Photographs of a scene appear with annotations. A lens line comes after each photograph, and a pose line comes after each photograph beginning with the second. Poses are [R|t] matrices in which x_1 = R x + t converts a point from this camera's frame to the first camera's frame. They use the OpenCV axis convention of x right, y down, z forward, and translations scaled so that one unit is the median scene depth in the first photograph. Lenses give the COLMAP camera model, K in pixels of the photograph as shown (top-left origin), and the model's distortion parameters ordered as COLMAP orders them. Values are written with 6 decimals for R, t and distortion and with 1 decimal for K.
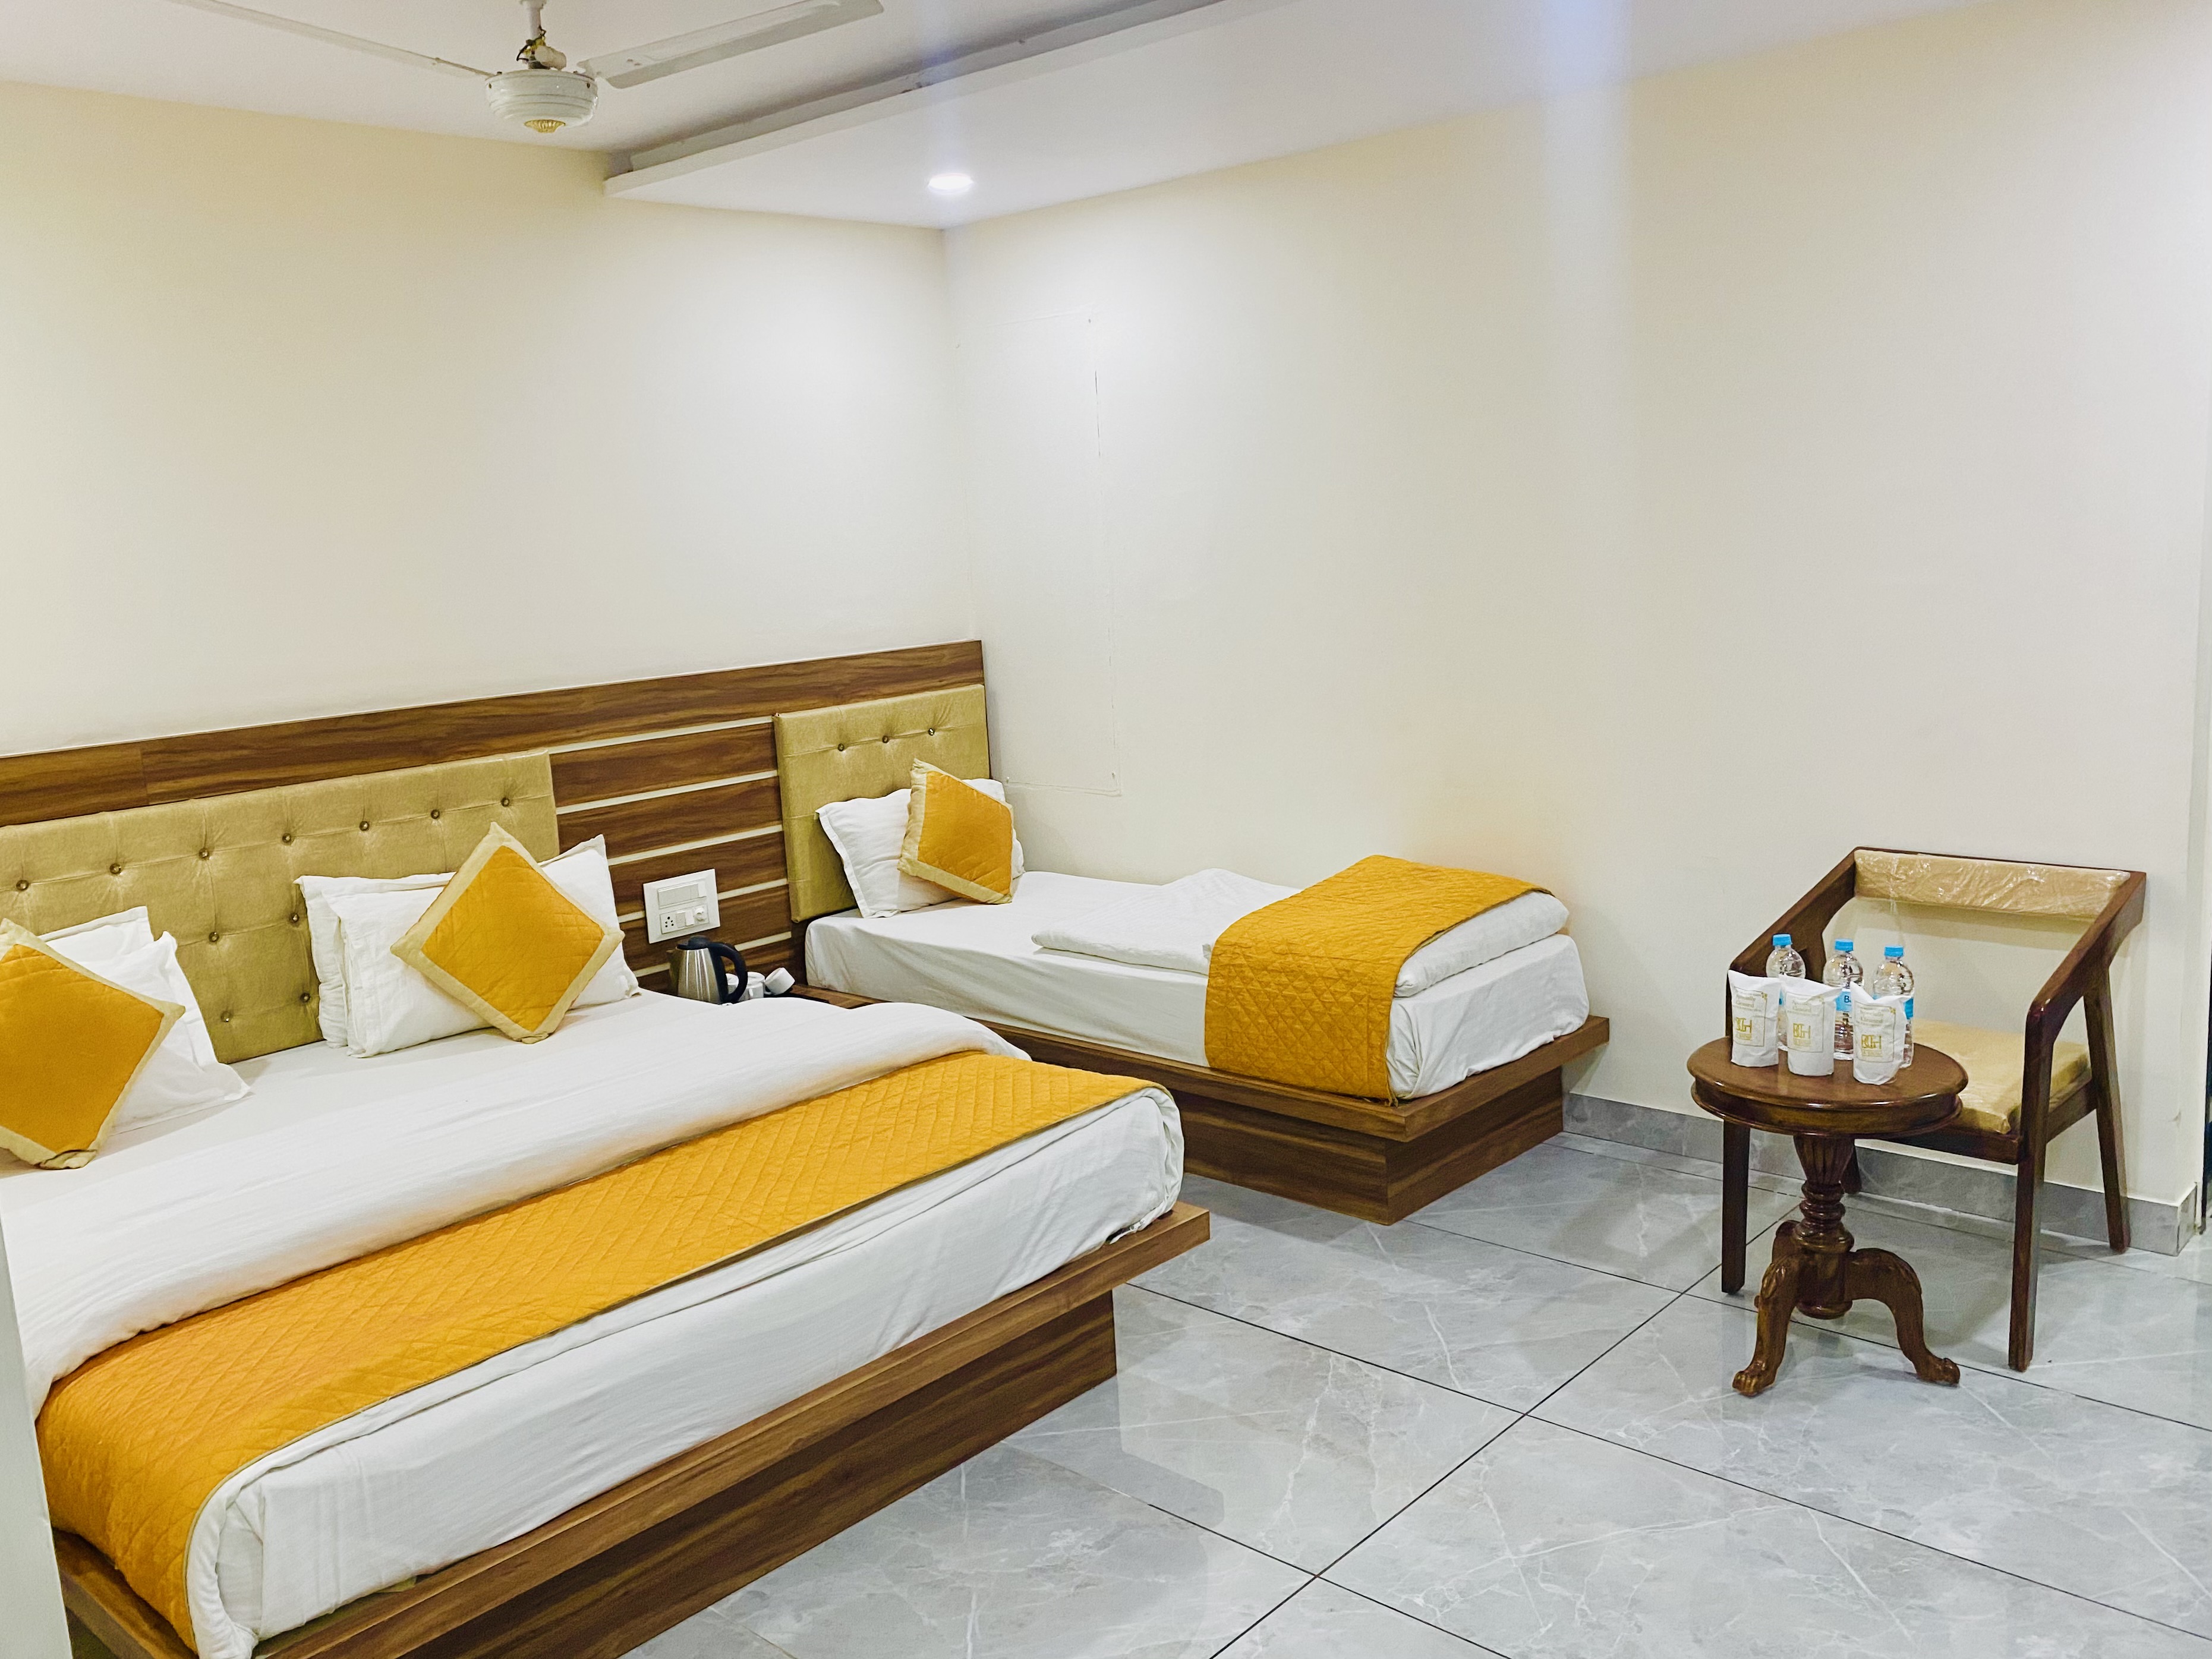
lens RADIAL K [[1813.8, 0, 1104.2], [0, 1813.8, 814.7], [0, 0, 1]] dist [0.063514, -0.047537]
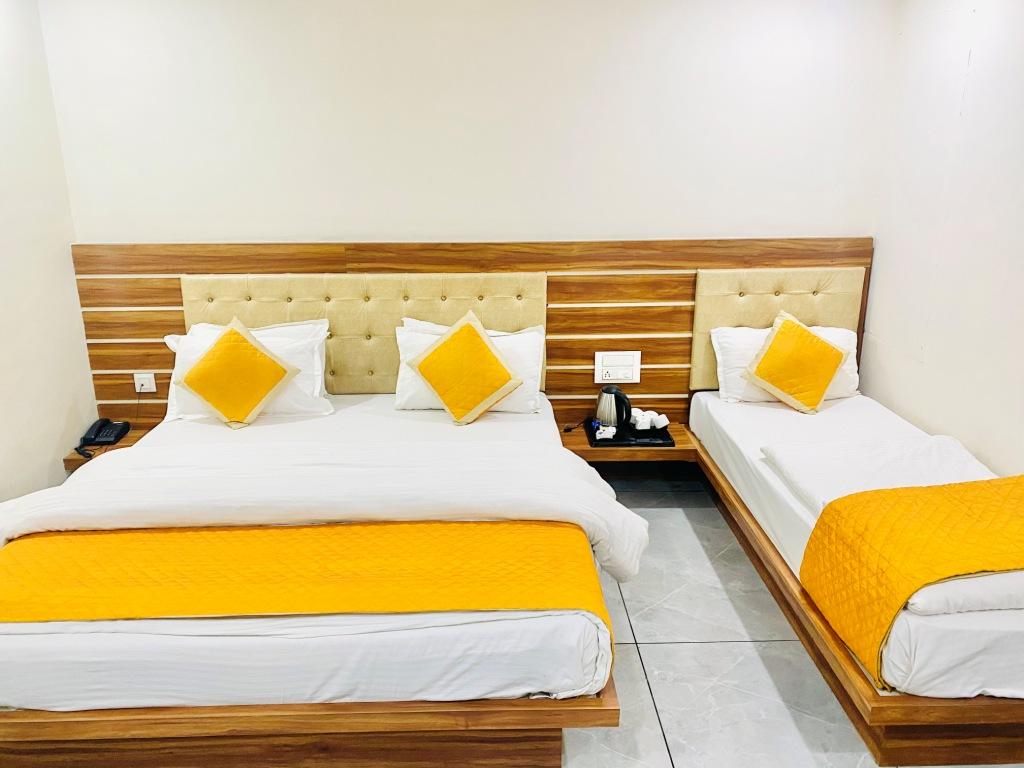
lens RADIAL K [[780.7, 0, 506.5], [0, 780.7, 388.6], [0, 0, 1]] dist [0.039955, -0.058941]
pose [[0.693612, 0.265530, -0.669624, 0.249502], [-0.151258, 0.962545, 0.225007, -0.100046], [0.704289, -0.054781, 0.707796, 0.410596]]
